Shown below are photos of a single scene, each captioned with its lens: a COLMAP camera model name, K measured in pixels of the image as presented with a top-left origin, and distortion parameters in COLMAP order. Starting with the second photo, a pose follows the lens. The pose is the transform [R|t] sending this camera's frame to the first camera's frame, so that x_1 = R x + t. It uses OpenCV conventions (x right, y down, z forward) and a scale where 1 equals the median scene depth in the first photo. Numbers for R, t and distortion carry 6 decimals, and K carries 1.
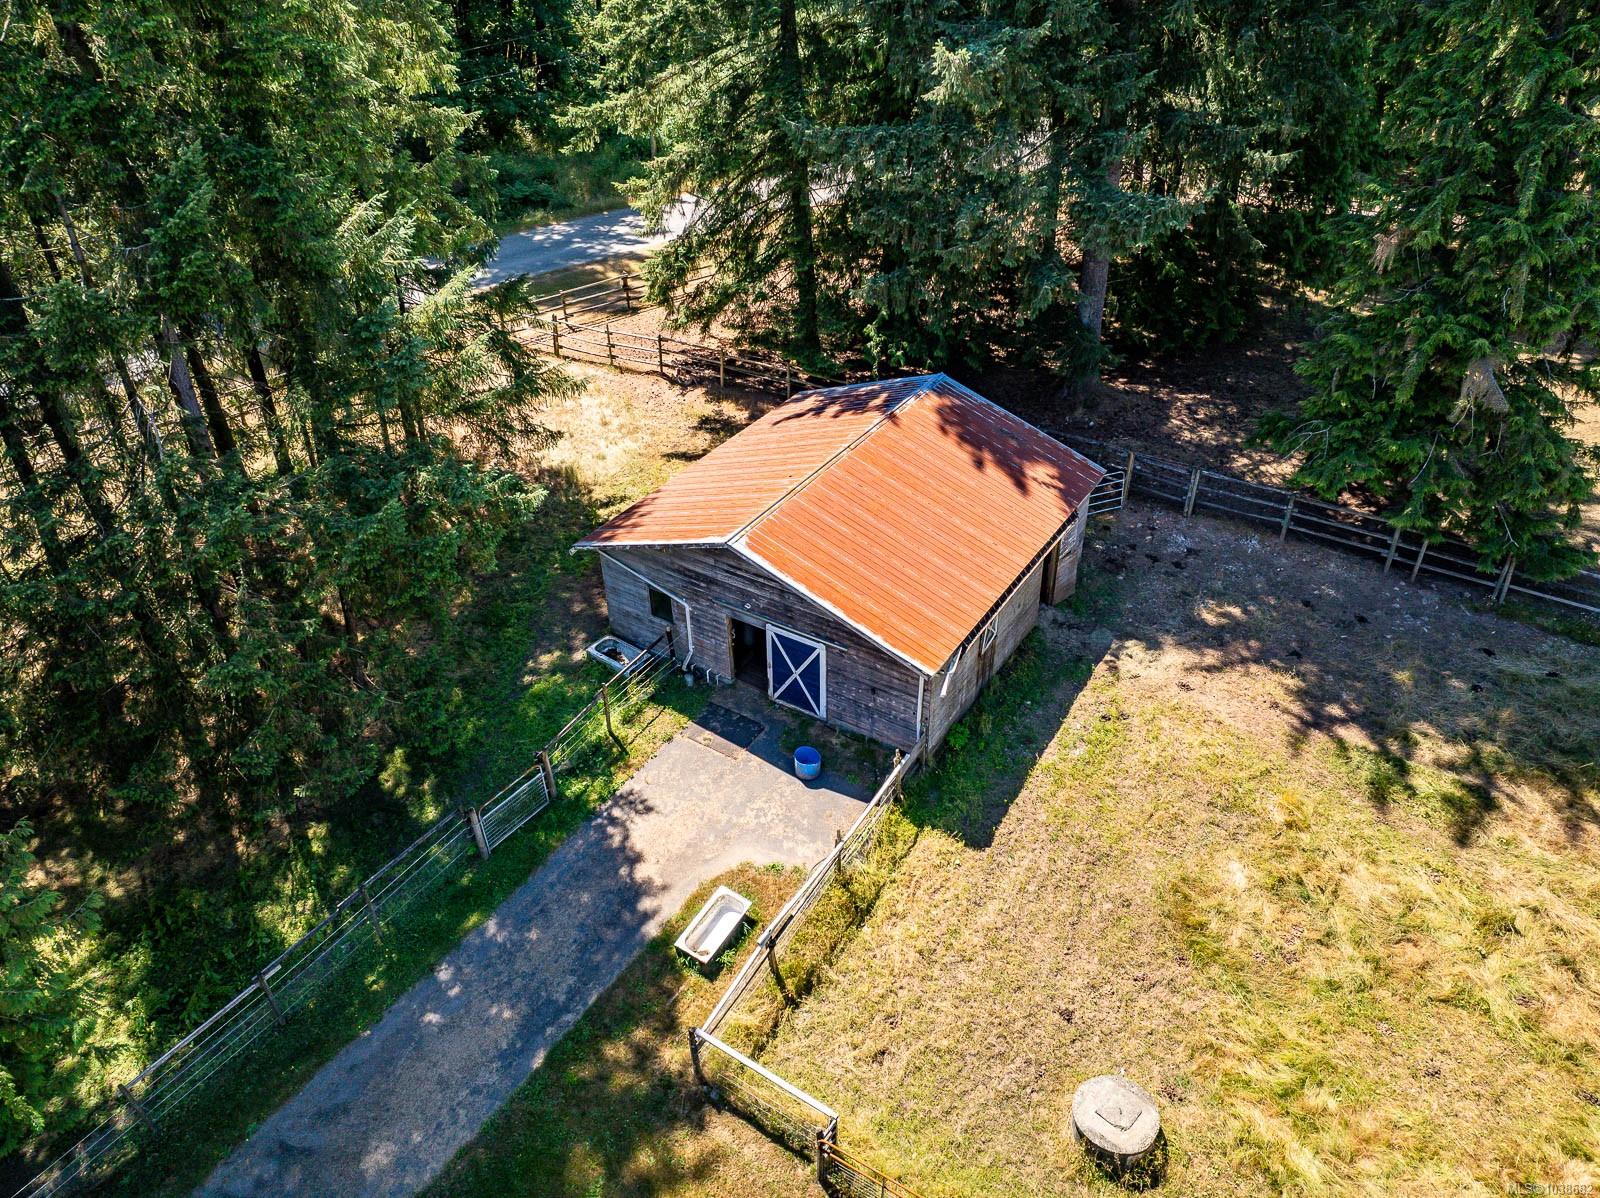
lens RADIAL K [[1104.9, 0, 800.0], [0, 1104.9, 599.0], [0, 0, 1]] dist [-0.040882, -0.005087]
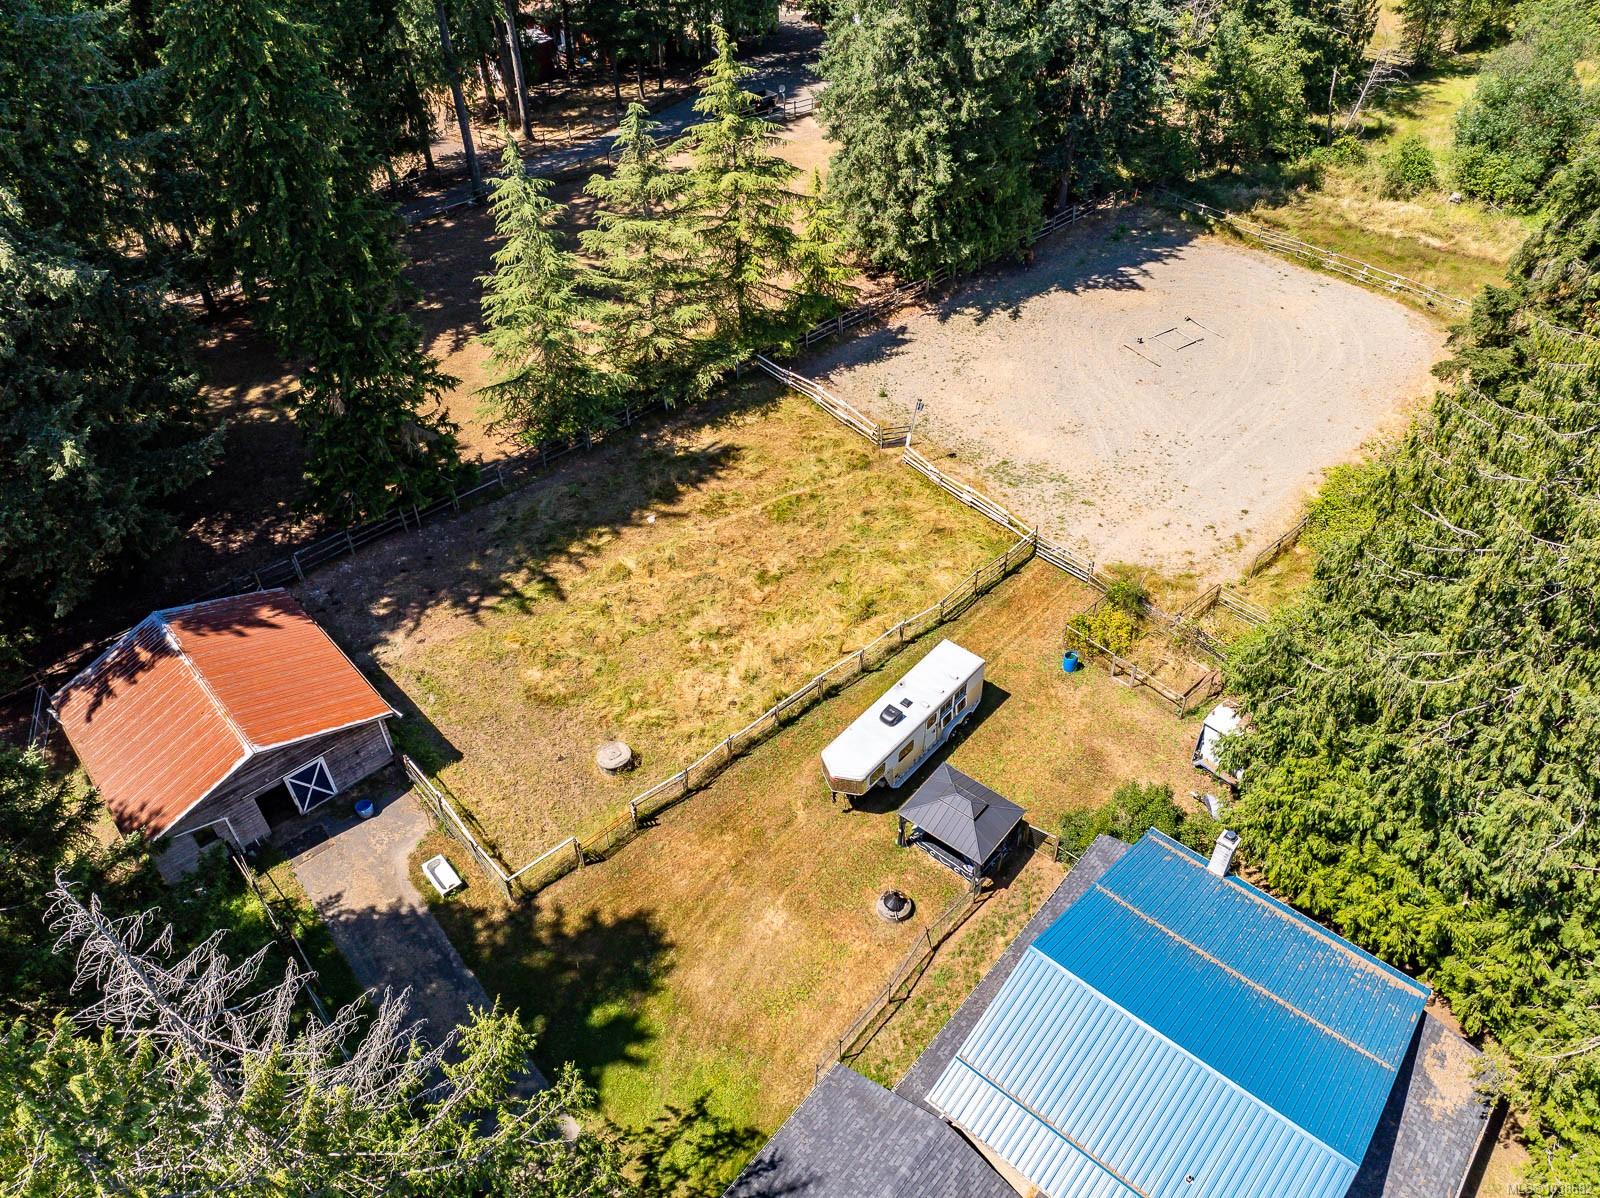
lens RADIAL K [[1172.8, 0, 781.6], [0, 1172.8, 602.4], [0, 0, 1]] dist [0.103013, 0.000457]
pose [[0.248266, -0.623242, 0.741575, -1.031939], [0.566778, 0.714285, 0.410559, -0.487393], [-0.785574, 0.318381, 0.530572, -0.615671]]
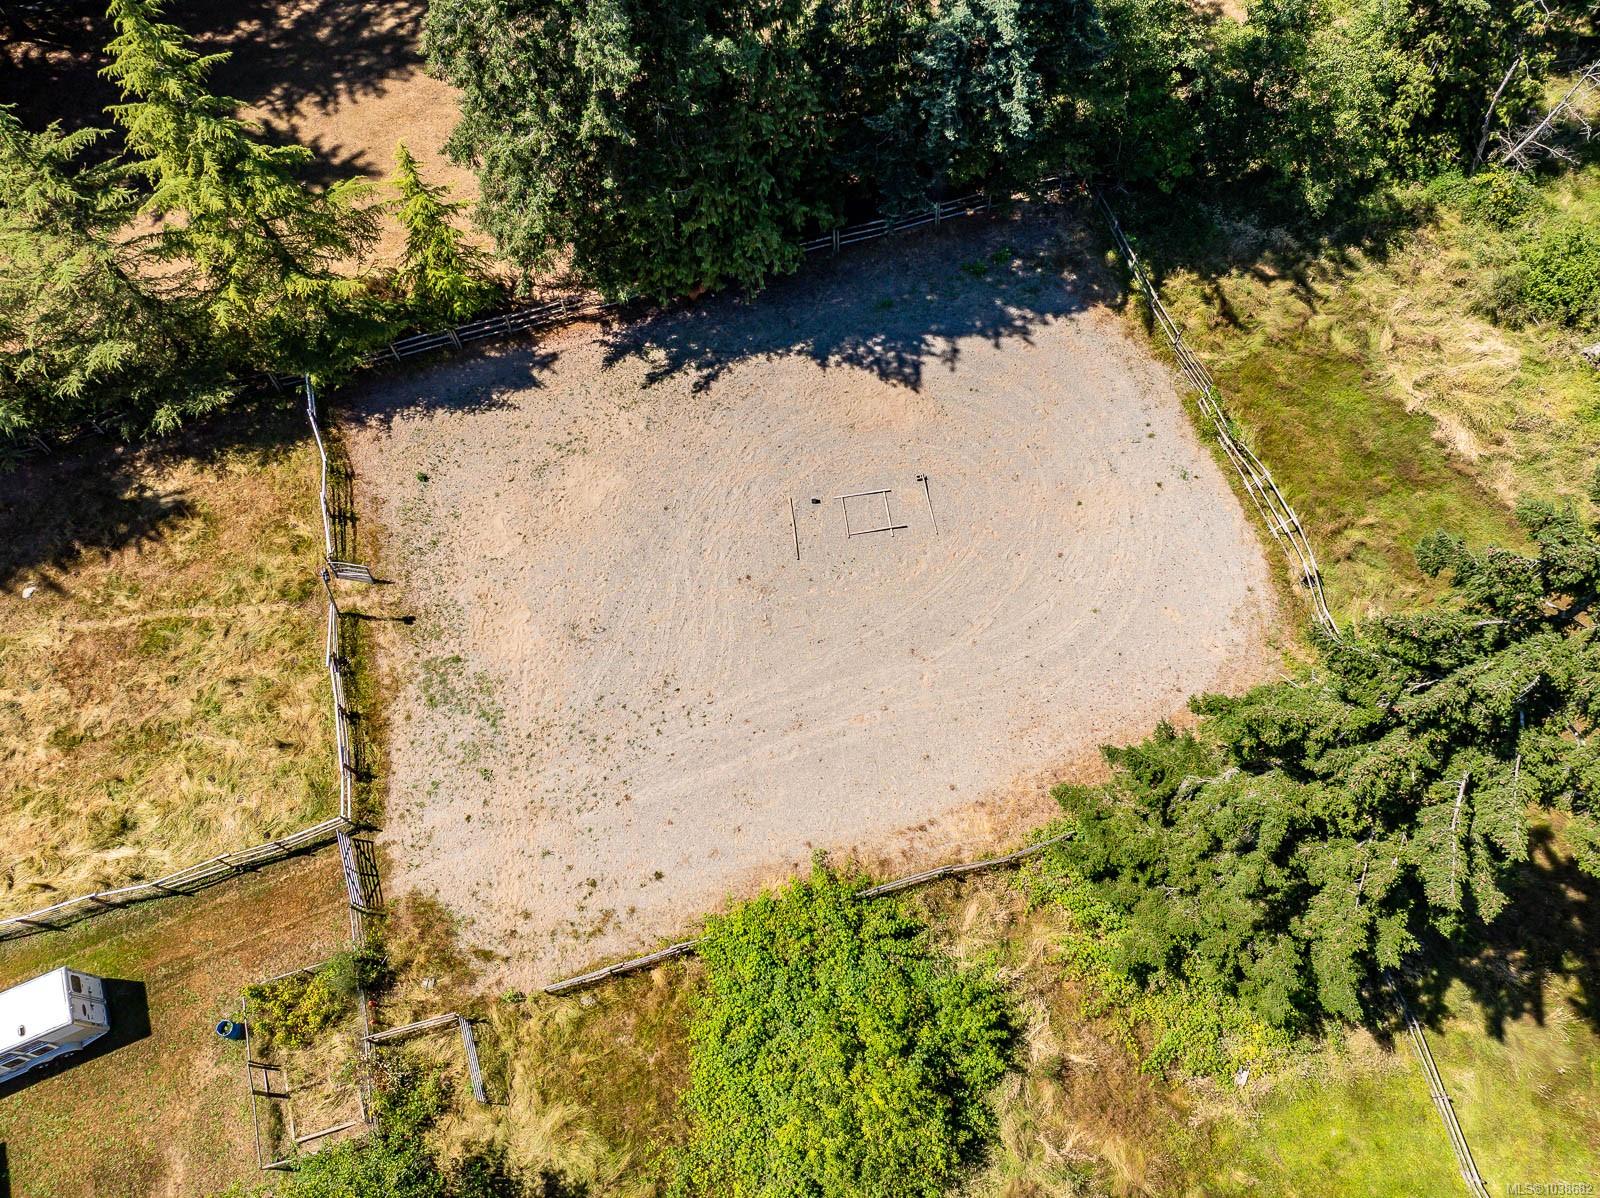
lens RADIAL K [[1143.6, 0, 800.1], [0, 1143.6, 589.6], [0, 0, 1]] dist [-0.072863, 0.052478]
pose [[0.629162, -0.690883, 0.356140, 1.011653], [0.445011, 0.695840, 0.563712, -0.272100], [-0.637276, -0.196180, 0.745247, -1.530546]]
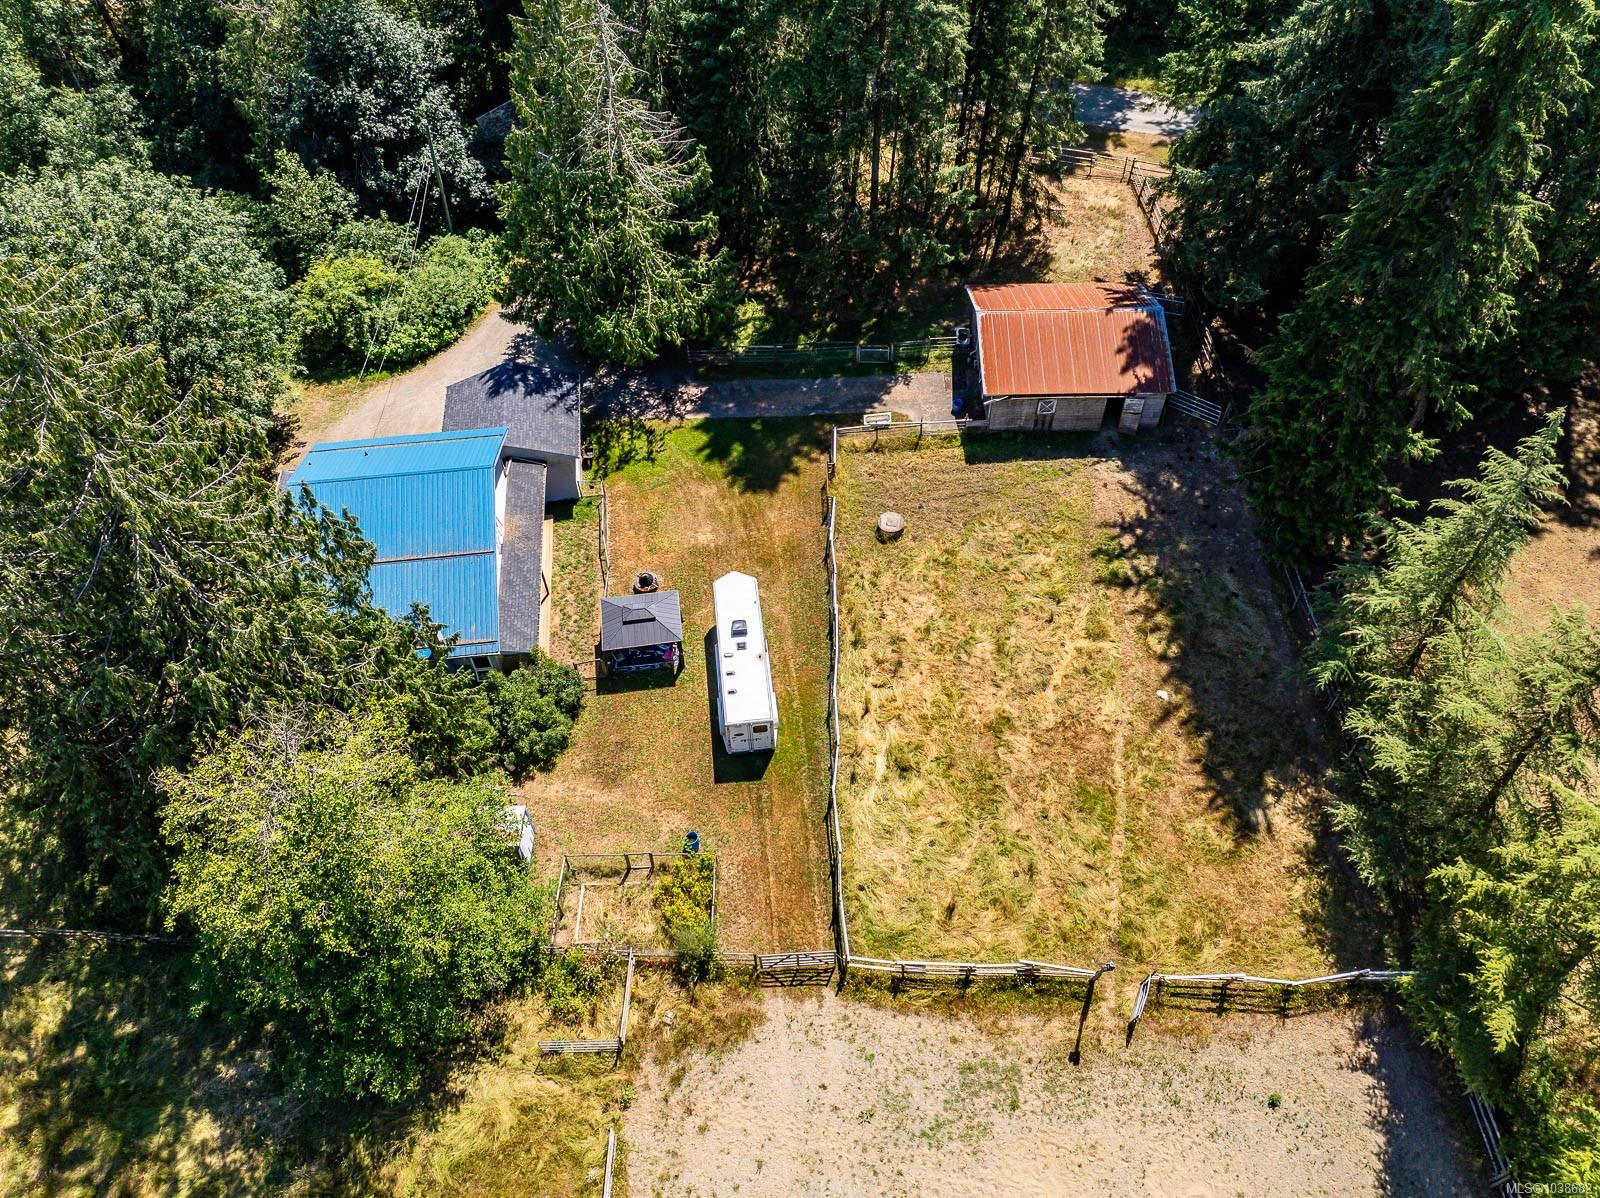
lens RADIAL K [[1143.6, 0, 800.1], [0, 1143.6, 589.6], [0, 0, 1]] dist [-0.072863, 0.052478]
pose [[0.557306, 0.649929, -0.516724, 1.439269], [-0.469652, 0.759956, 0.449326, -0.537029], [0.684717, -0.007731, 0.728768, -1.161935]]
